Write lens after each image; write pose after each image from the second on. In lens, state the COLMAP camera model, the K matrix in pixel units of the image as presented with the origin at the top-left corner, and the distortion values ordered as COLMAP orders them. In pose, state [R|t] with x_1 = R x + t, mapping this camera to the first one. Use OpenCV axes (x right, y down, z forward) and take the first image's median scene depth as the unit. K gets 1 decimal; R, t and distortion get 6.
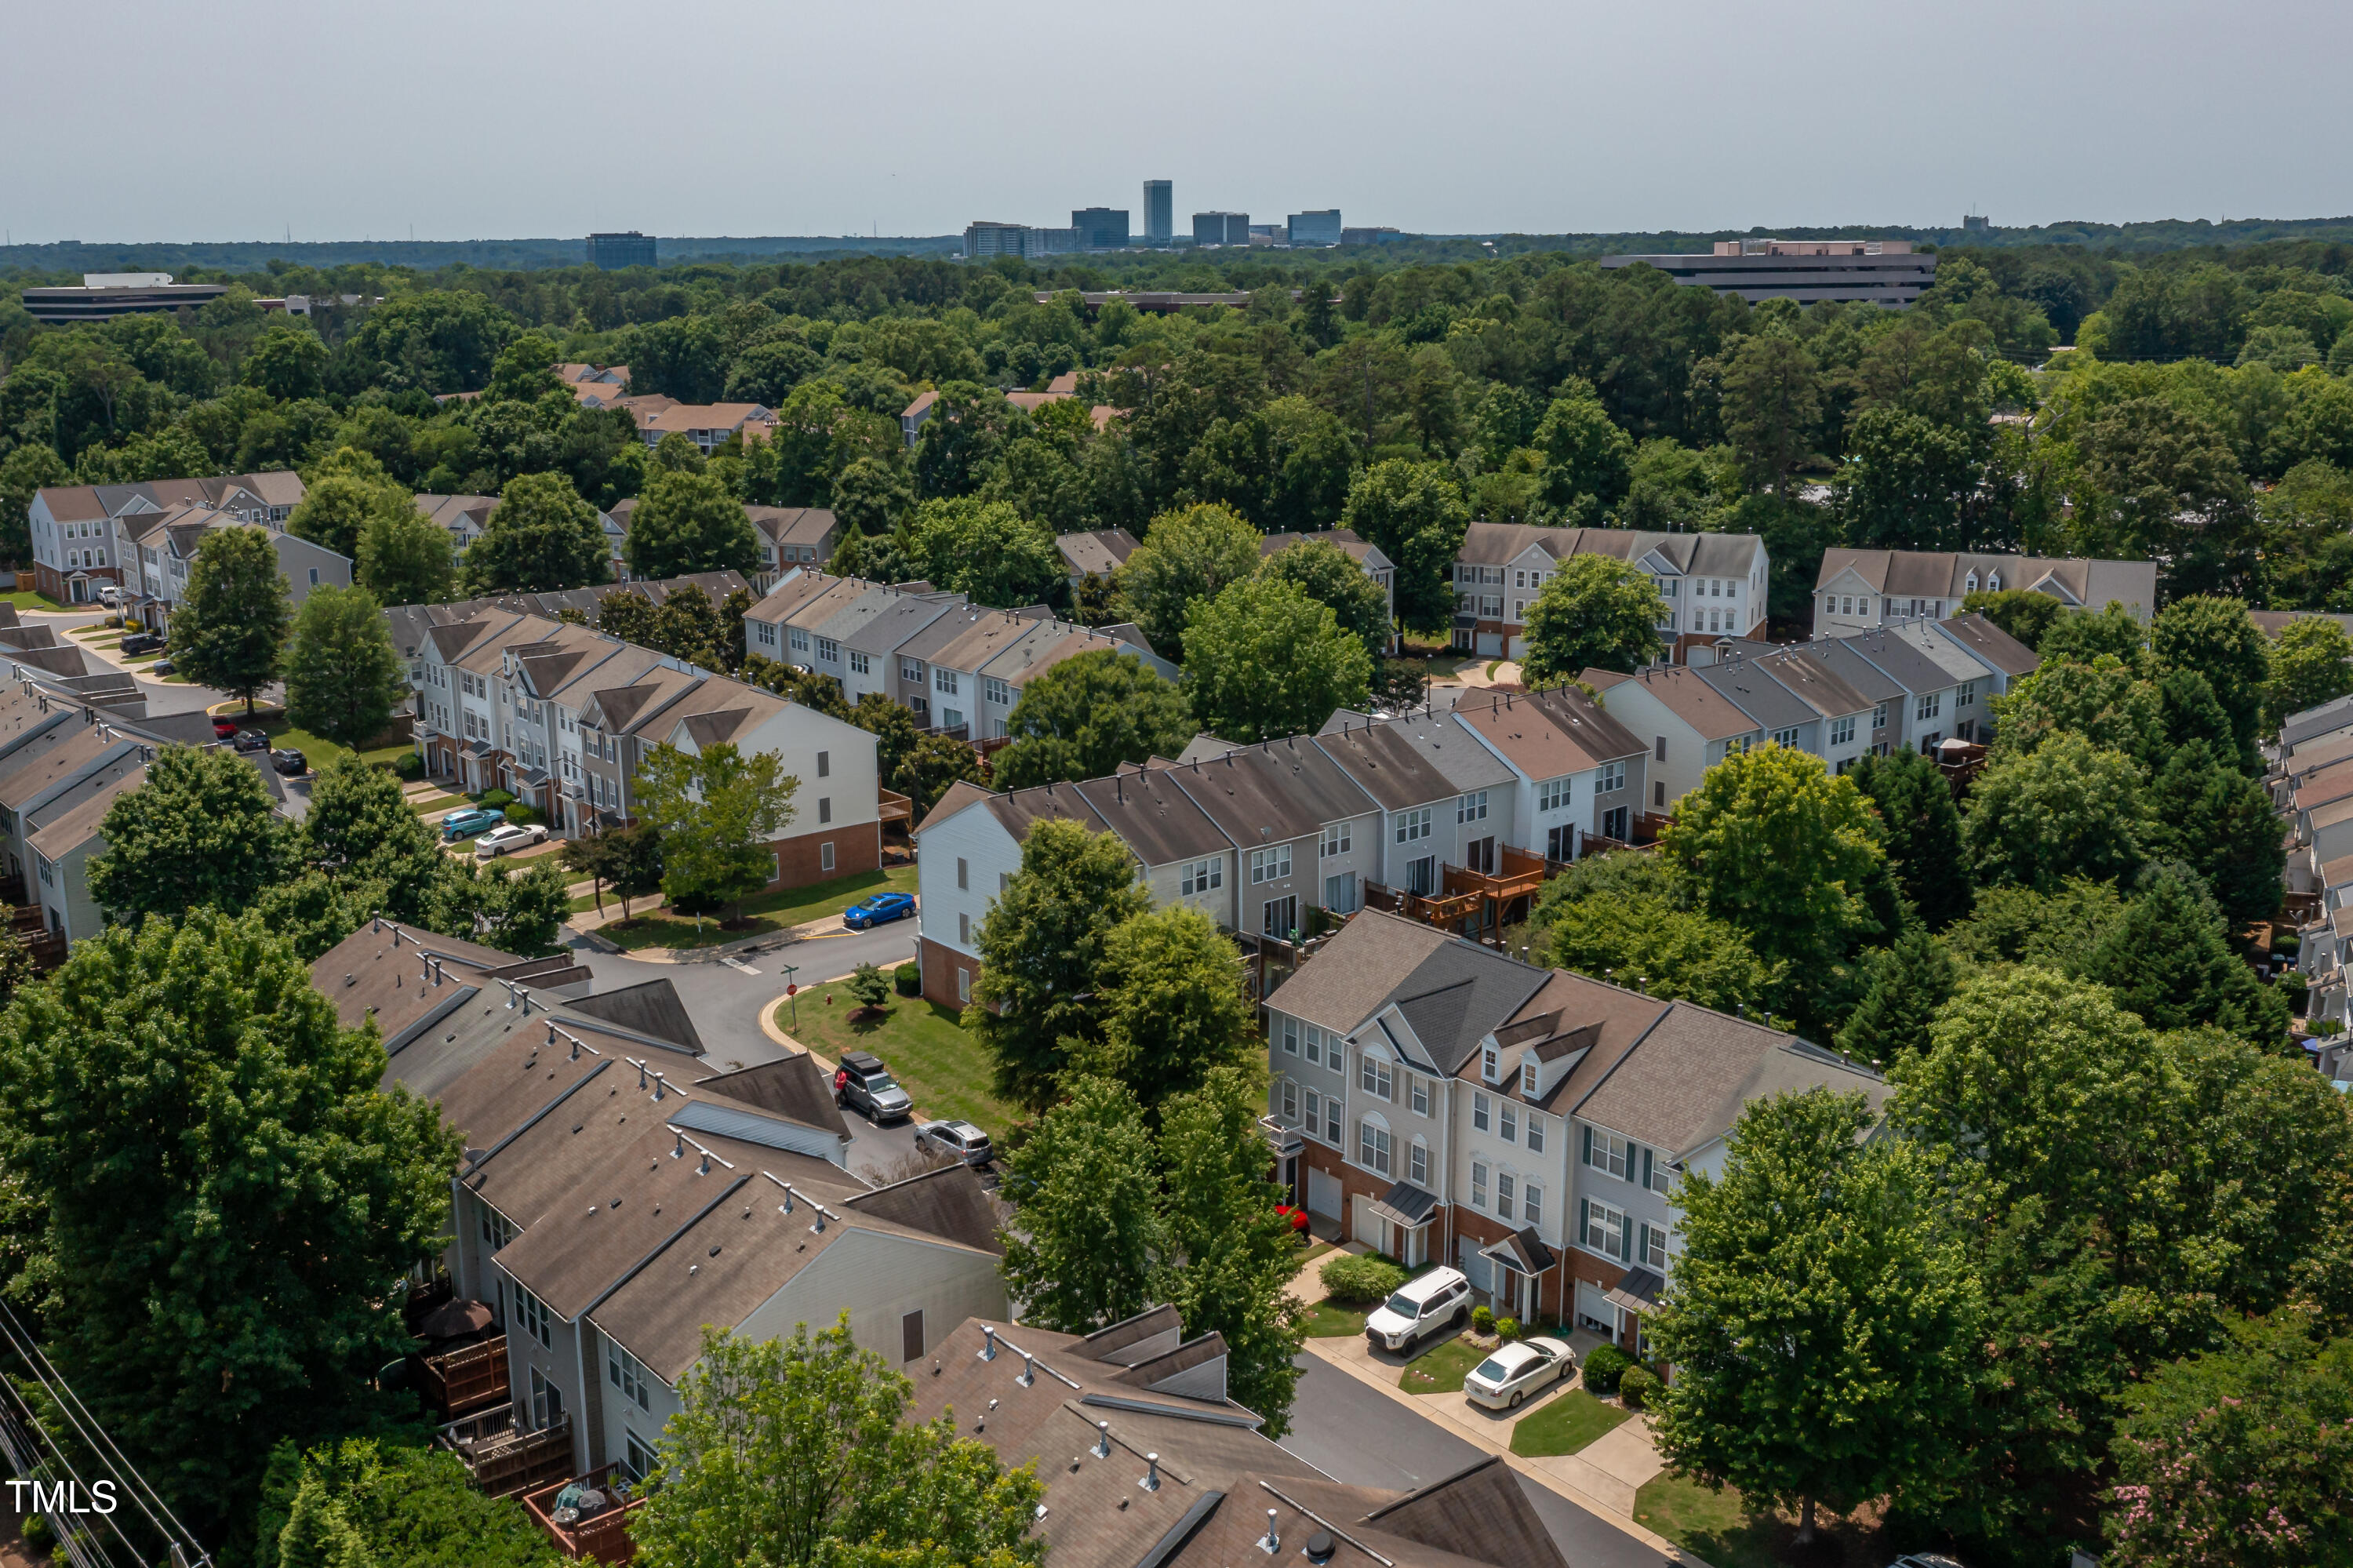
lens RADIAL K [[2090.7, 0, 1176.5], [0, 2090.7, 784.0], [0, 0, 1]] dist [-0.010599, -0.009457]
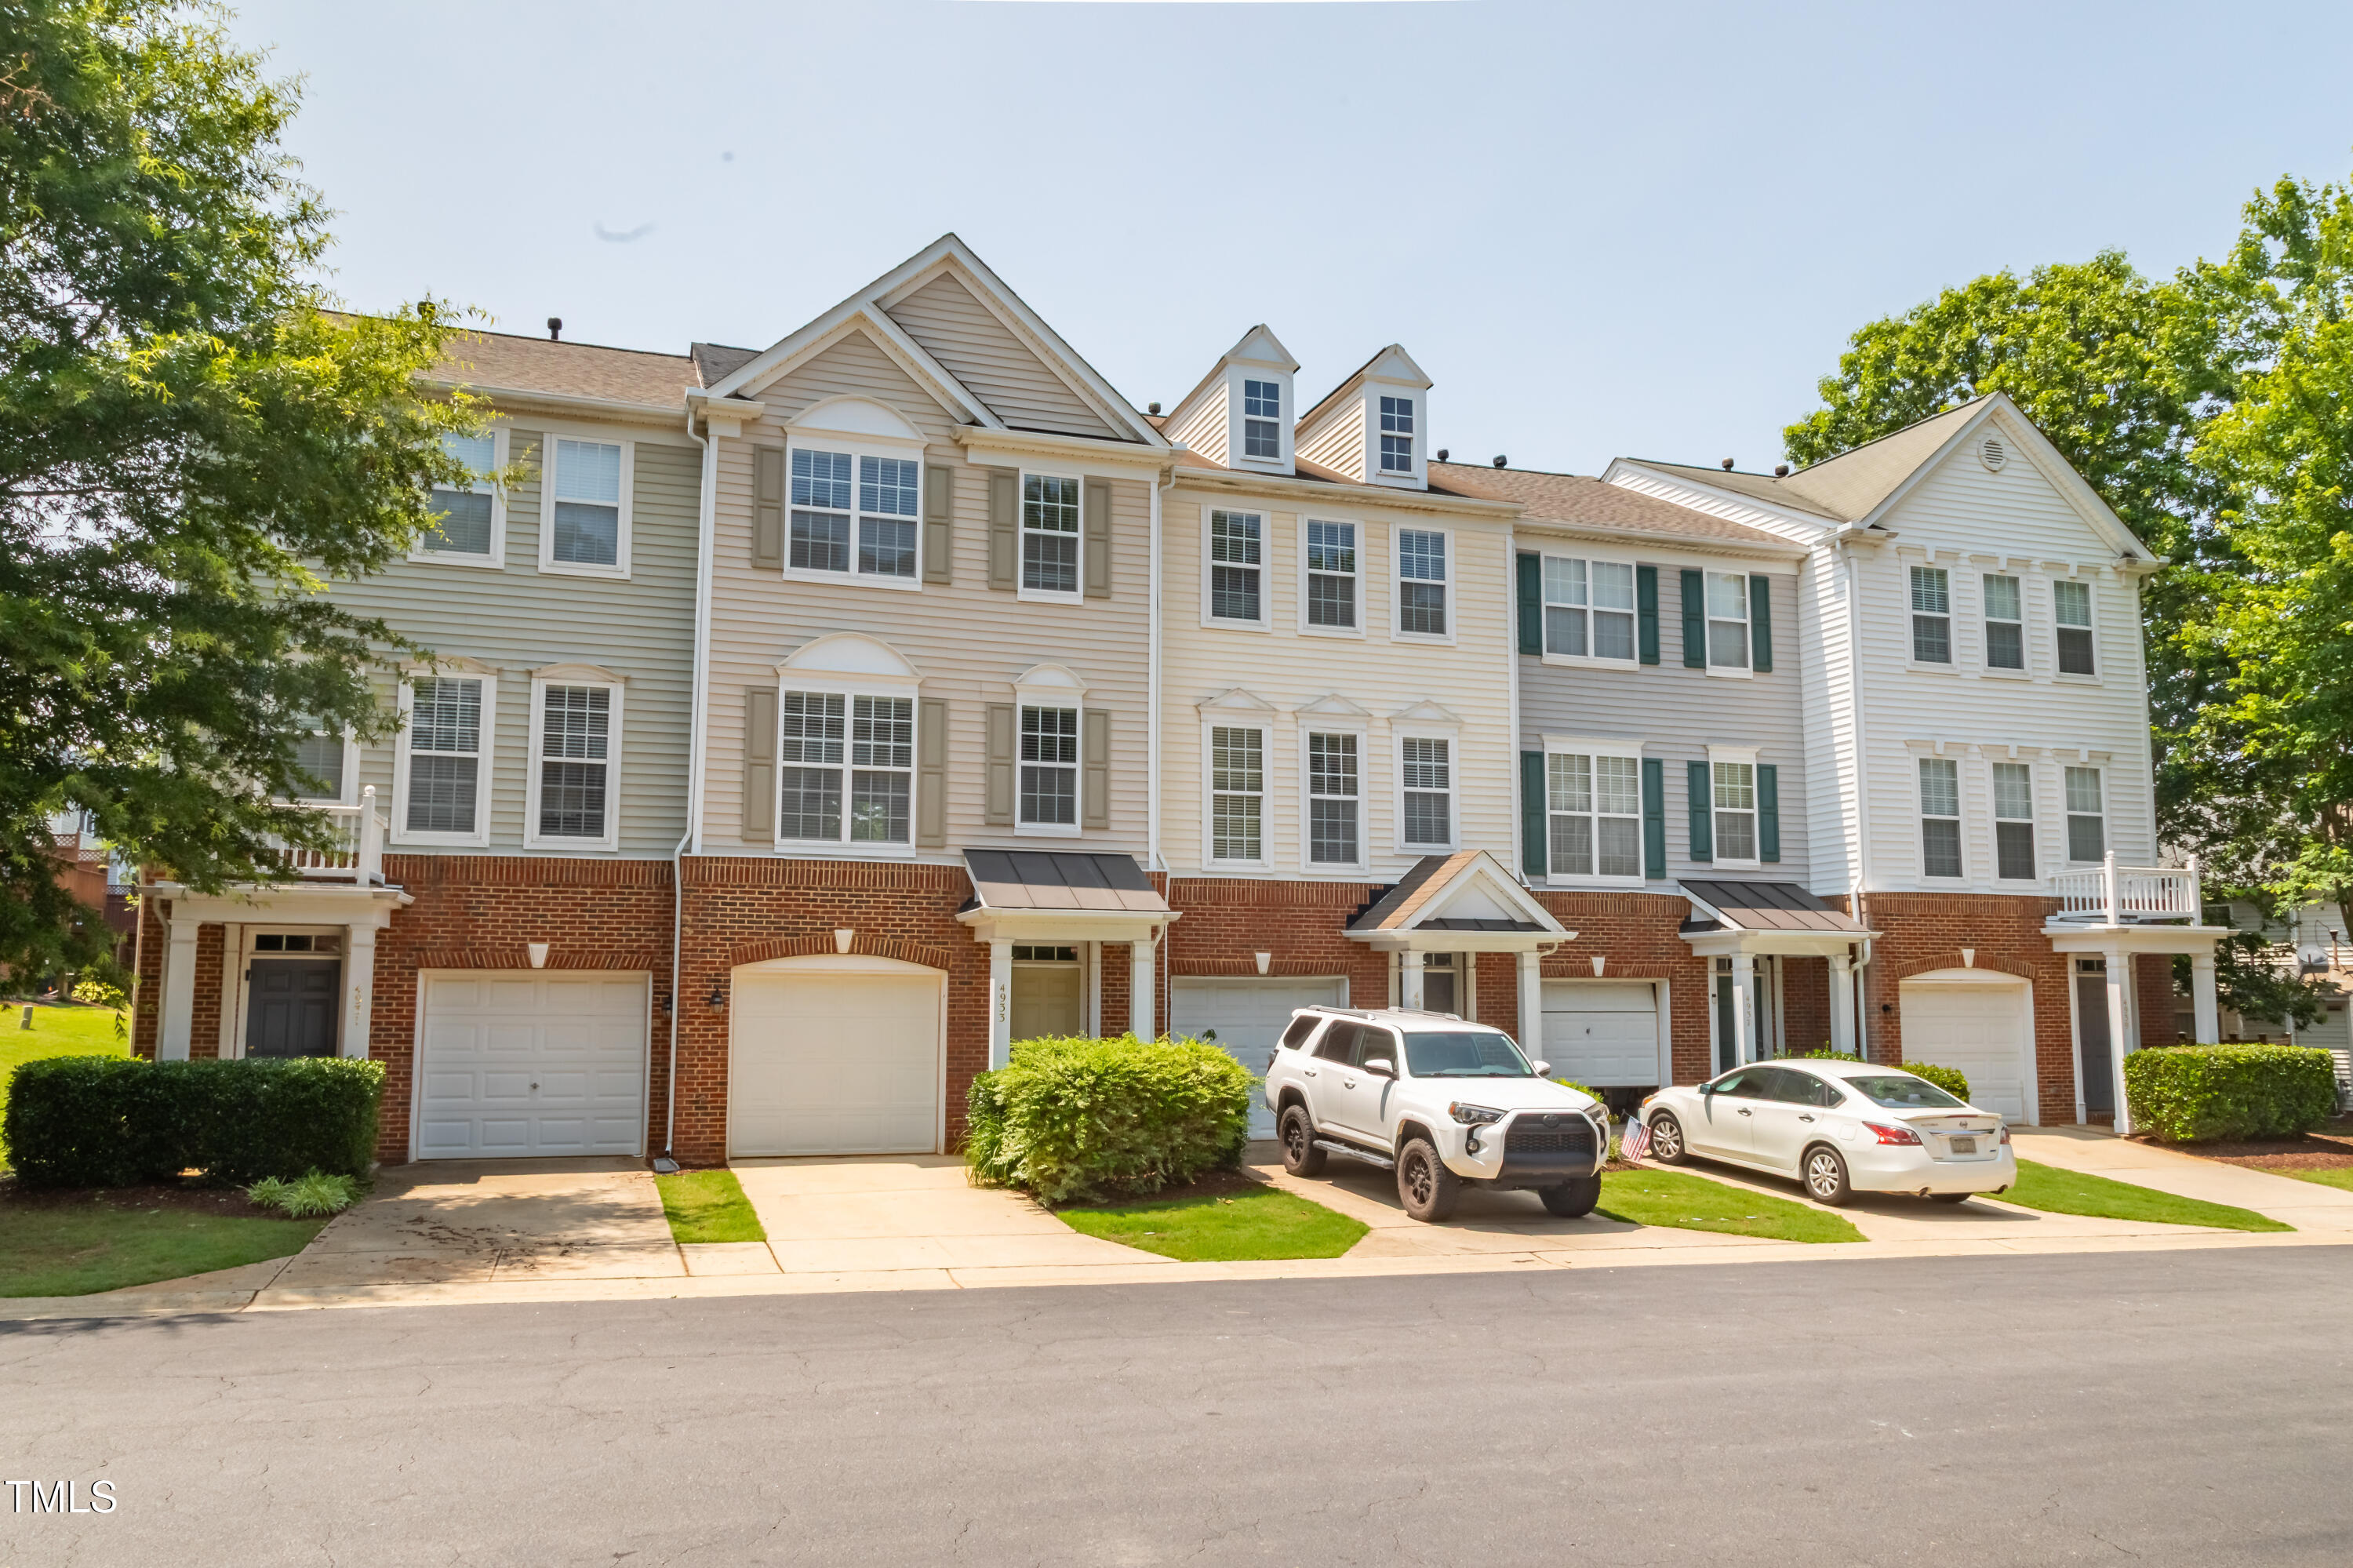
lens RADIAL K [[1624.4, 0, 1177.6], [0, 1624.4, 827.3], [0, 0, 1]] dist [0.016214, 0.000168]
pose [[0.357028, 0.093737, 0.929379, -0.071036], [0.203190, 0.963334, -0.175219, 0.171808], [-0.911726, 0.251399, 0.324891, 0.660543]]
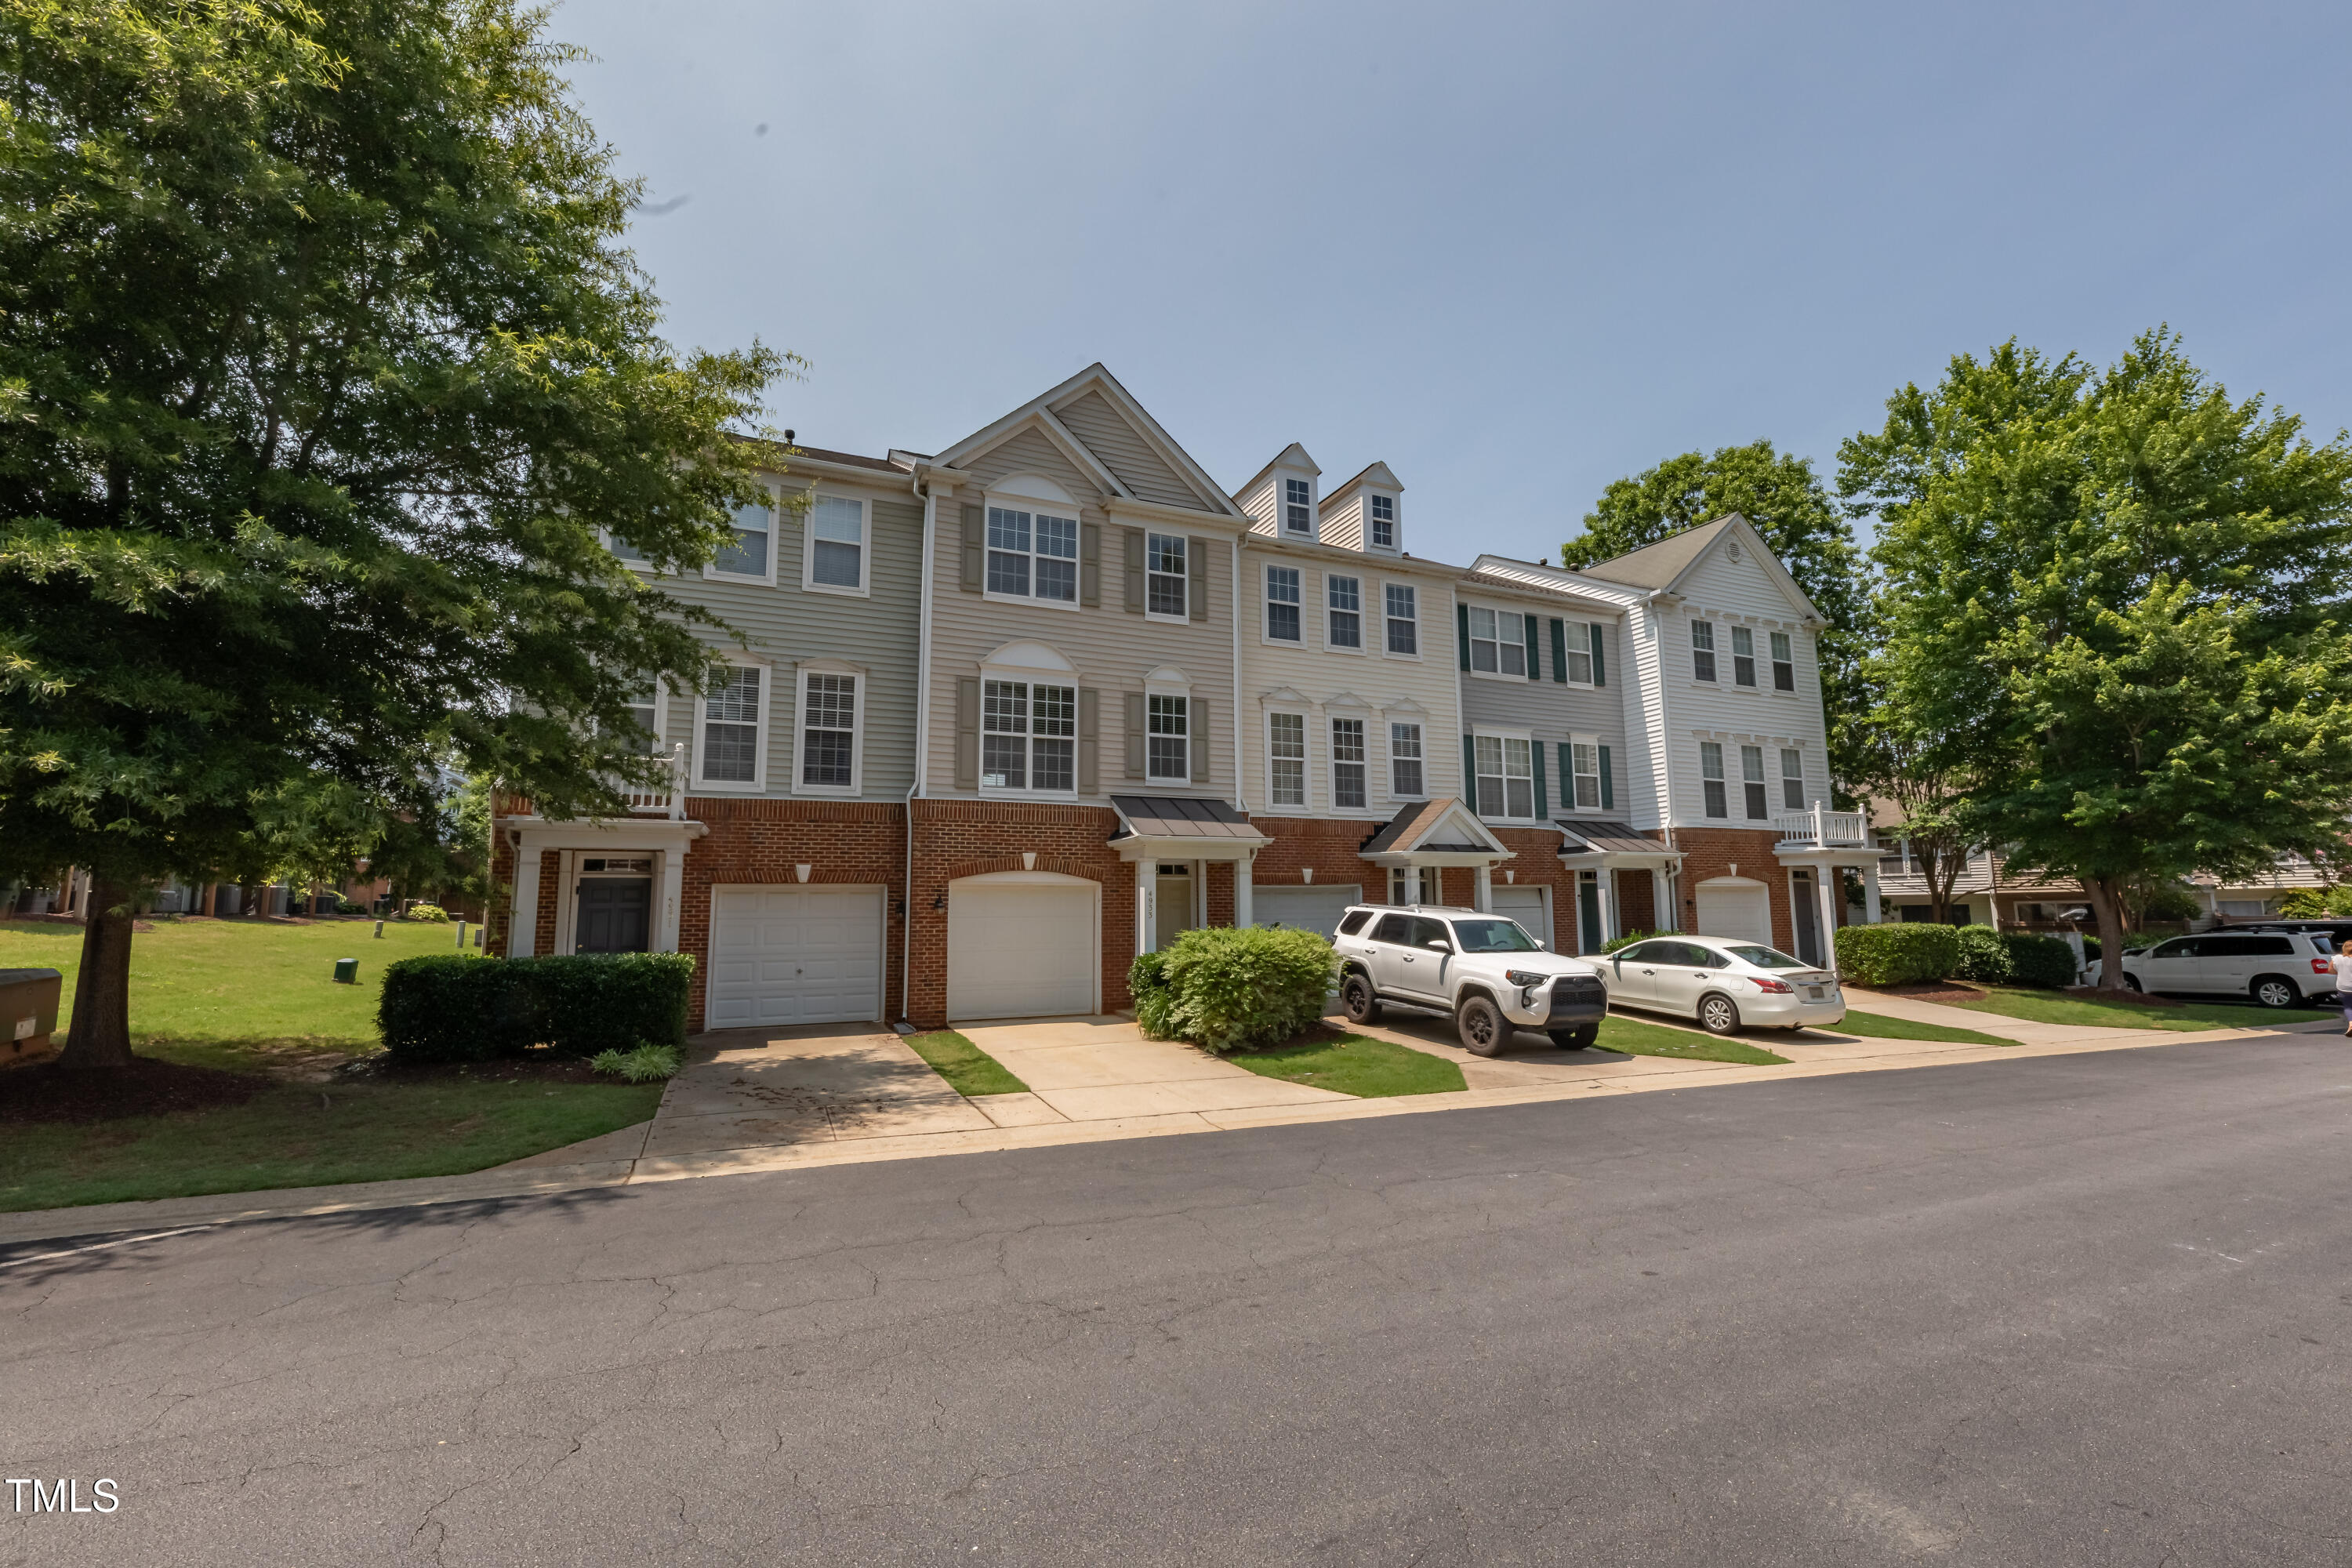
lens RADIAL K [[966.9, 0, 1211.8], [0, 966.9, 787.2], [0, 0, 1]] dist [0.005672, 0.000063]
pose [[0.257781, 0.112131, 0.959675, -0.053234], [0.222390, 0.959689, -0.171870, 0.166204], [-0.940261, 0.257727, 0.222453, 0.690870]]
